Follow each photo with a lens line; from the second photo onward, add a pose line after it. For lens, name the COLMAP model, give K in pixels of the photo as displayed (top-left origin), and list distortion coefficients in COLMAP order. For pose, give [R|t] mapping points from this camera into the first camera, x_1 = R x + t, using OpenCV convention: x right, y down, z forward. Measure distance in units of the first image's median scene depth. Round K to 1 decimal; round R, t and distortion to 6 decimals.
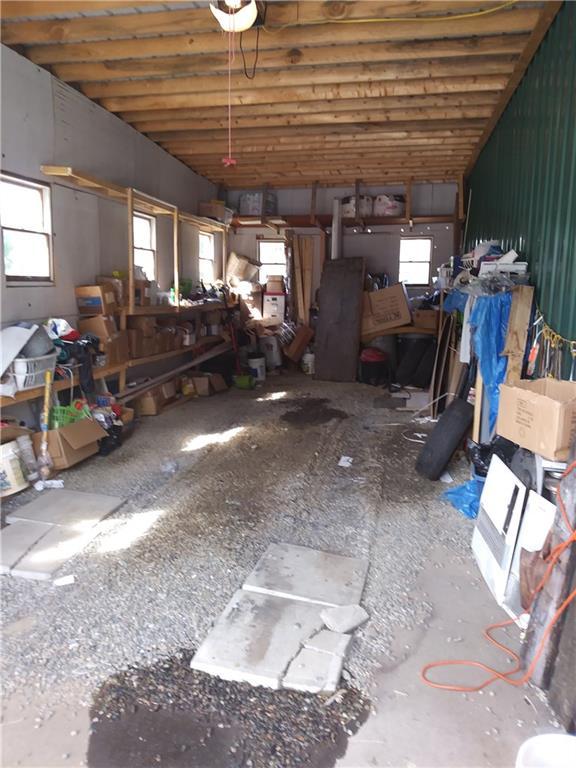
lens RADIAL K [[551.0, 0, 288.0], [0, 551.0, 384.0], [0, 0, 1]] dist [0.170739, -0.317052]
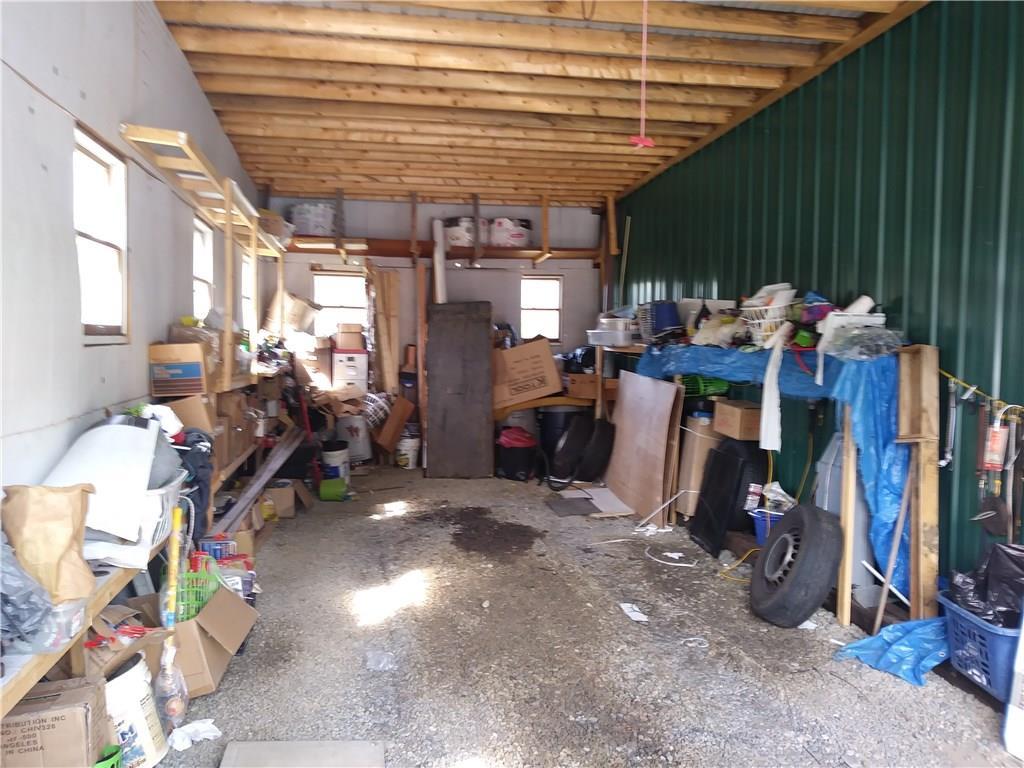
lens RADIAL K [[734.7, 0, 441.5], [0, 734.7, 400.8], [0, 0, 1]] dist [0.170739, -0.317052]
pose [[0.937497, -0.026223, 0.347003, -0.249209], [0.056957, 0.995272, -0.078669, -0.029998], [-0.343300, 0.093516, 0.934559, 0.150960]]
